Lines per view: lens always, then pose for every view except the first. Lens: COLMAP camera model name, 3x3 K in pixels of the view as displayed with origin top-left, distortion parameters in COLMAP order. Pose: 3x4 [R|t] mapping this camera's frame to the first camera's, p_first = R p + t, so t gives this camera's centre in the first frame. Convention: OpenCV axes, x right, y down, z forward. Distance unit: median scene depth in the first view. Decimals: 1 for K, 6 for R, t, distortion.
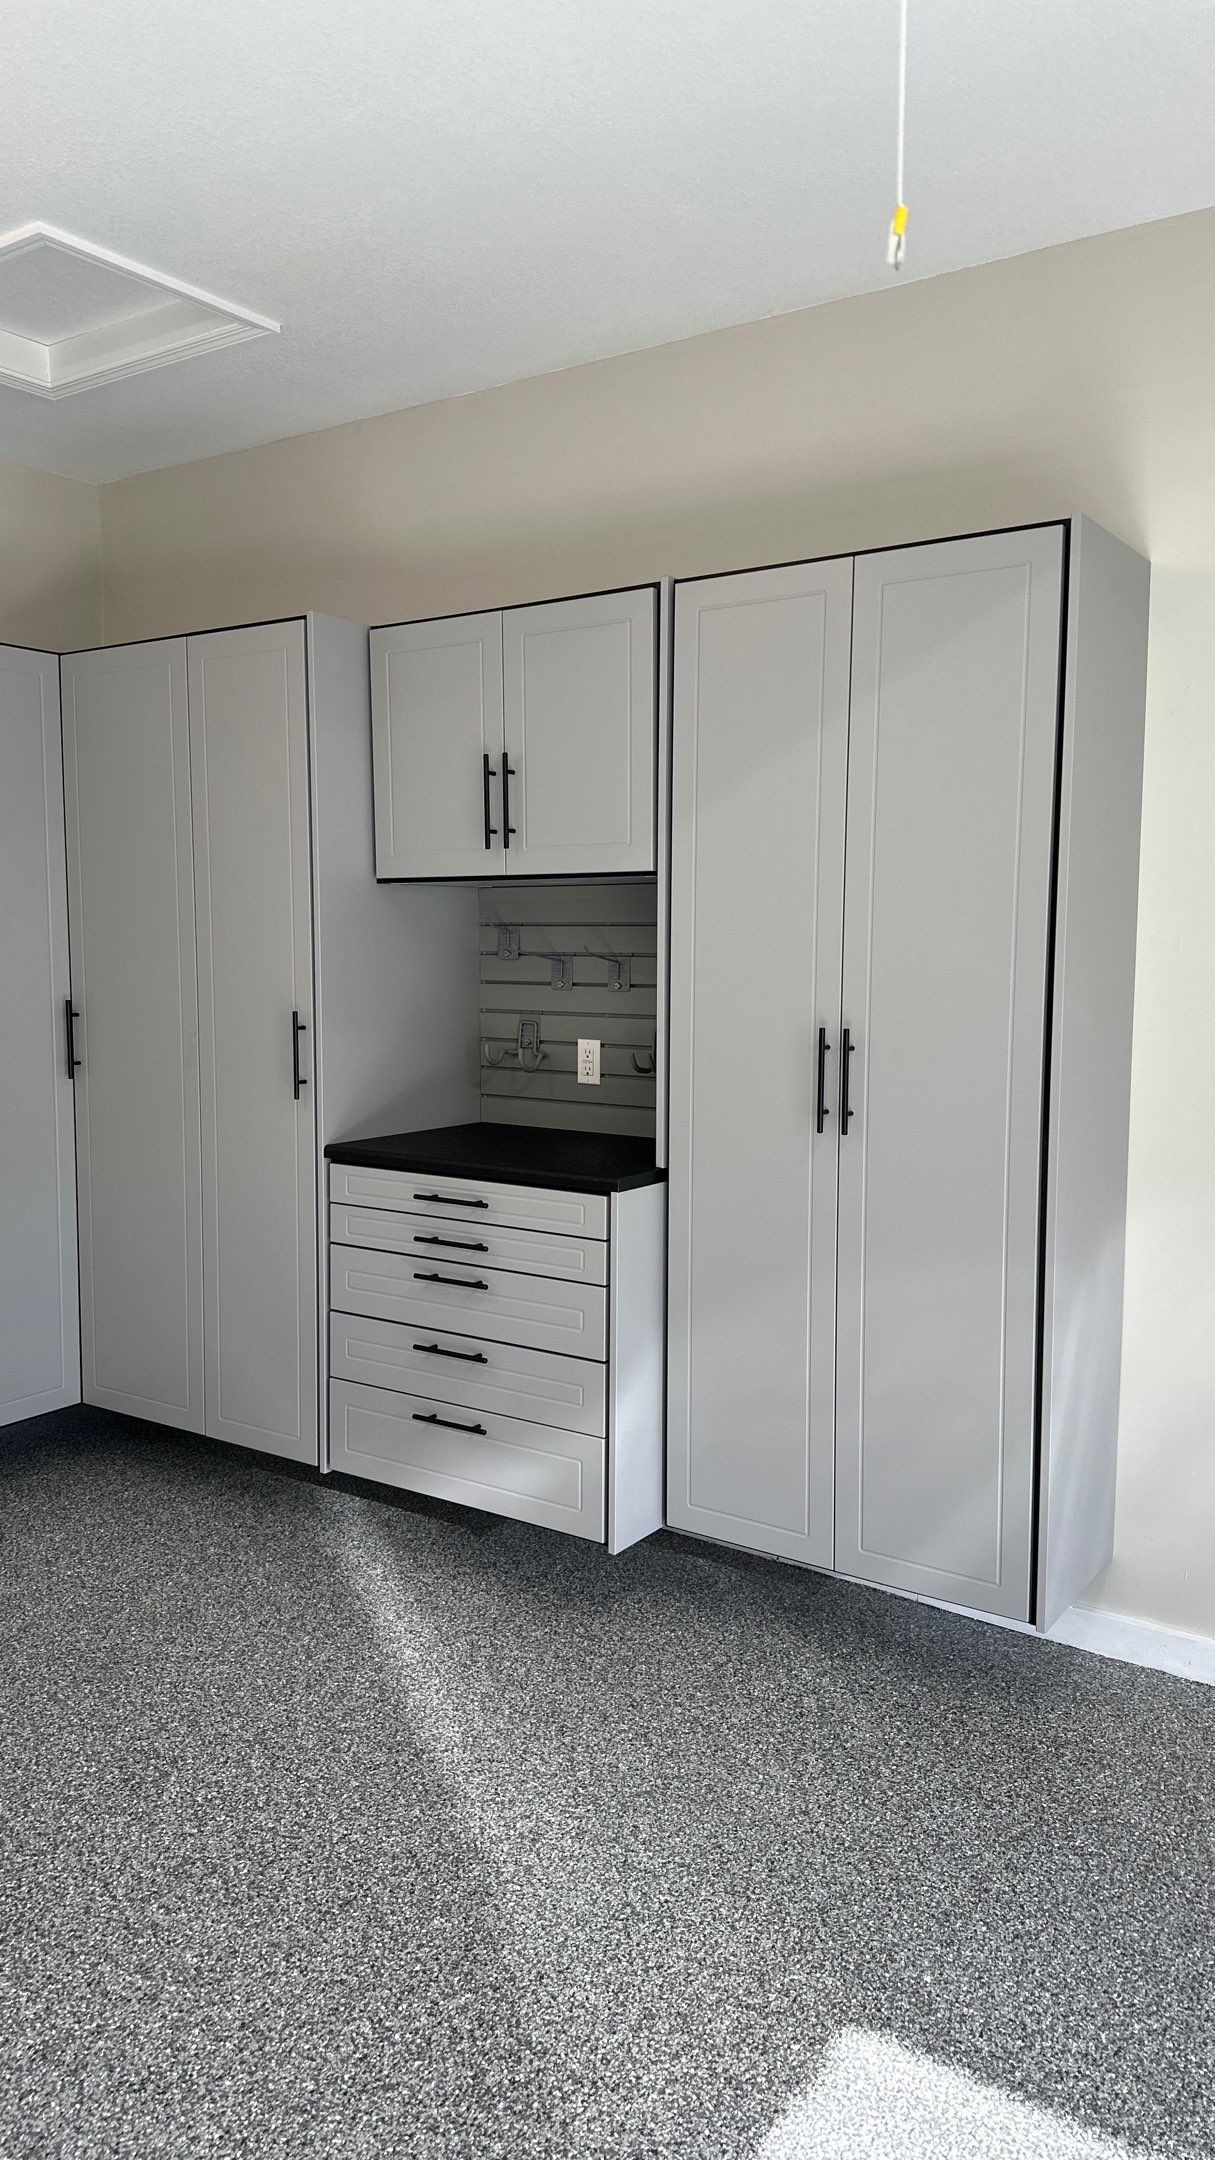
lens RADIAL K [[1523.0, 0, 609.9], [0, 1523.0, 1072.3], [0, 0, 1]] dist [0.078626, -0.063432]
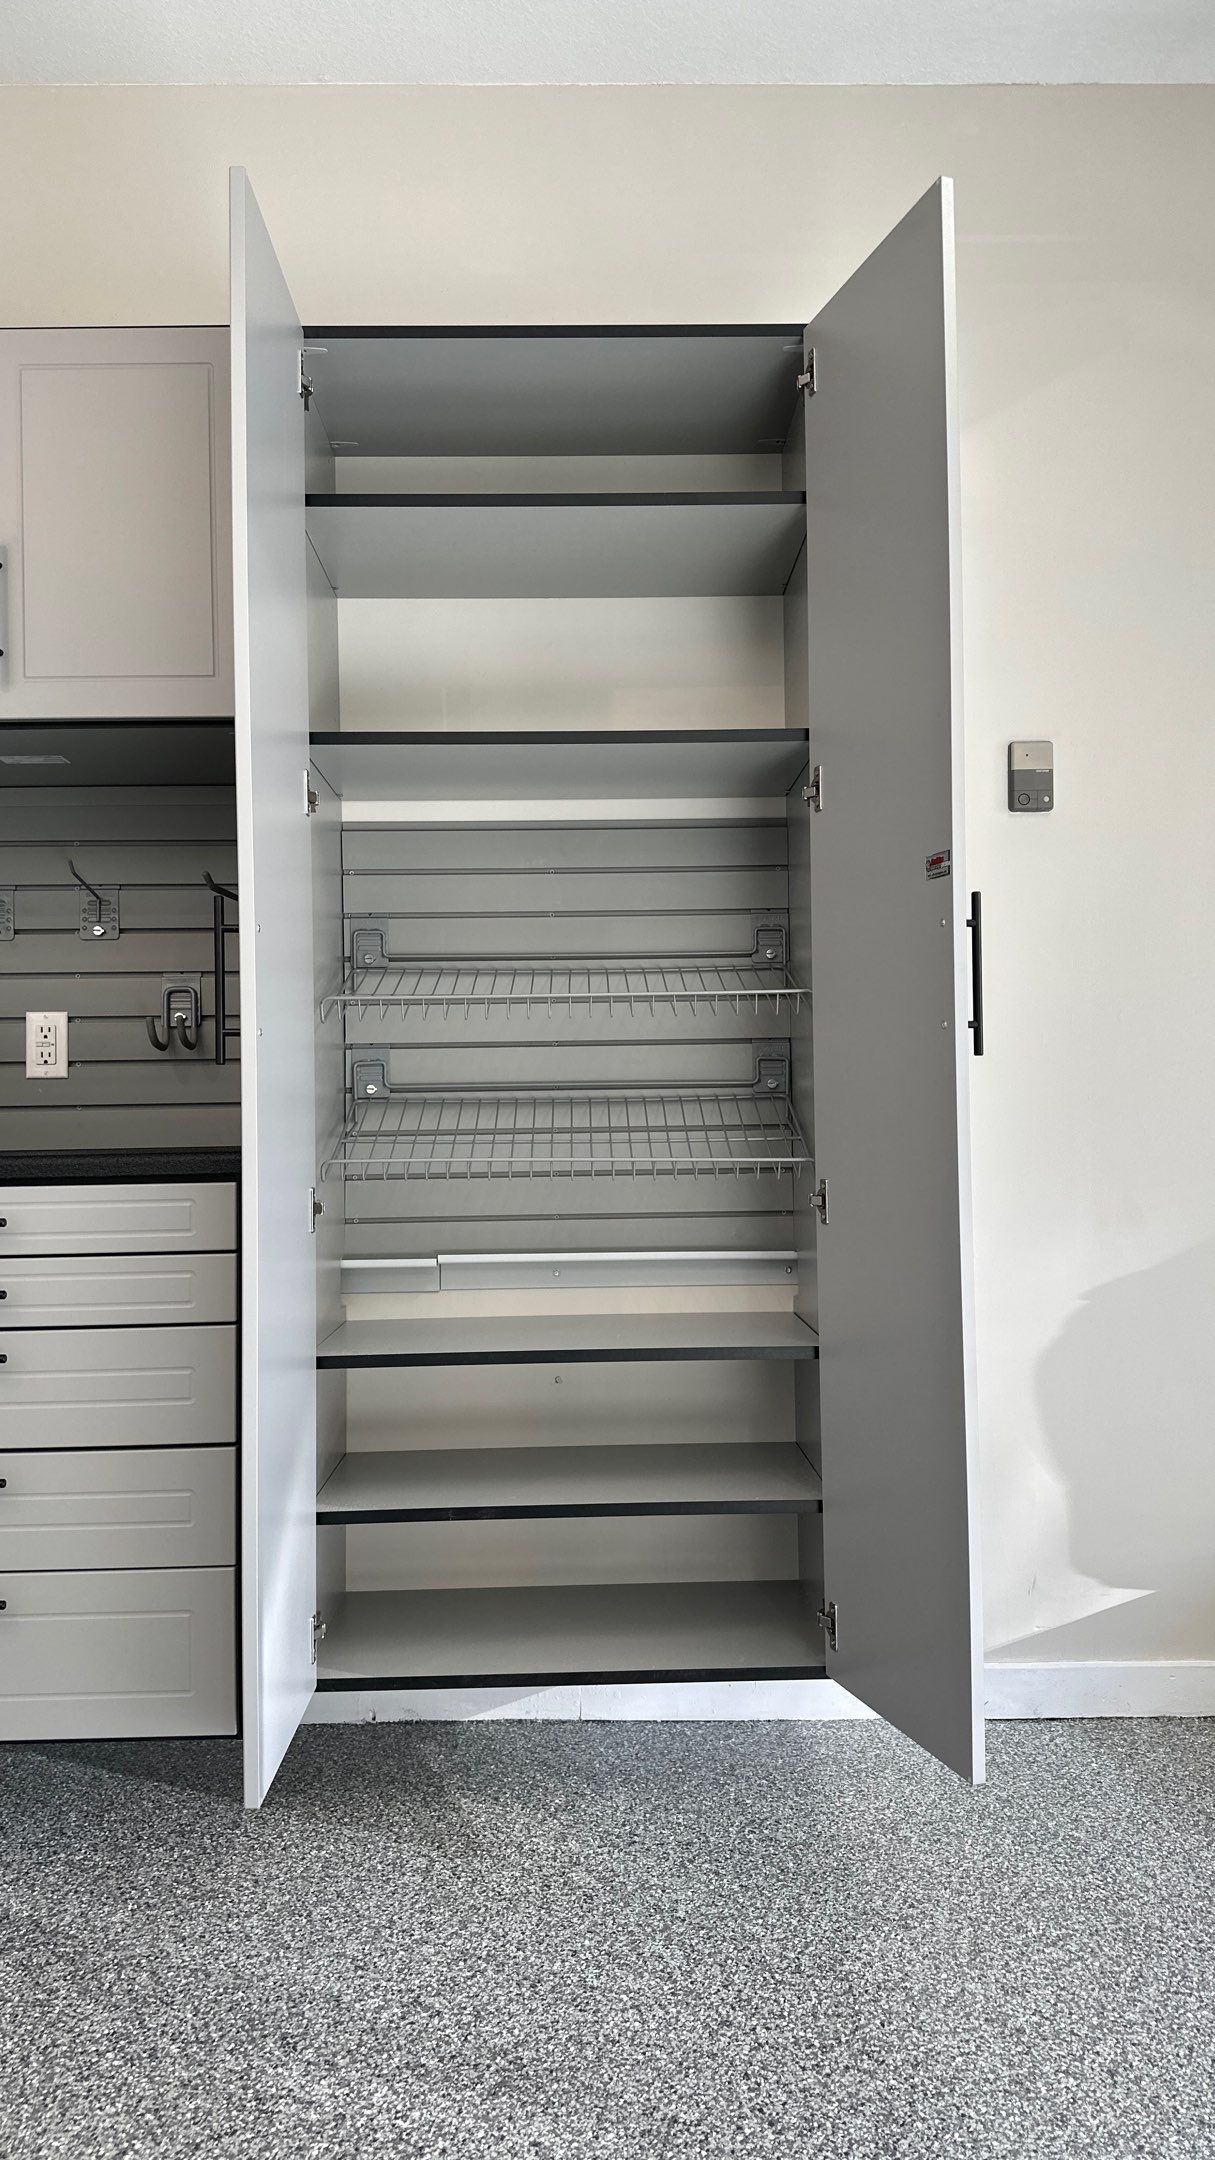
lens RADIAL K [[1523.0, 0, 615.6], [0, 1523.0, 1099.6], [0, 0, 1]] dist [0.078626, -0.063432]
pose [[0.816920, -0.004107, 0.576736, -0.238401], [0.068465, 0.993595, -0.089901, 0.113791], [-0.572673, 0.112928, 0.811969, 0.354548]]
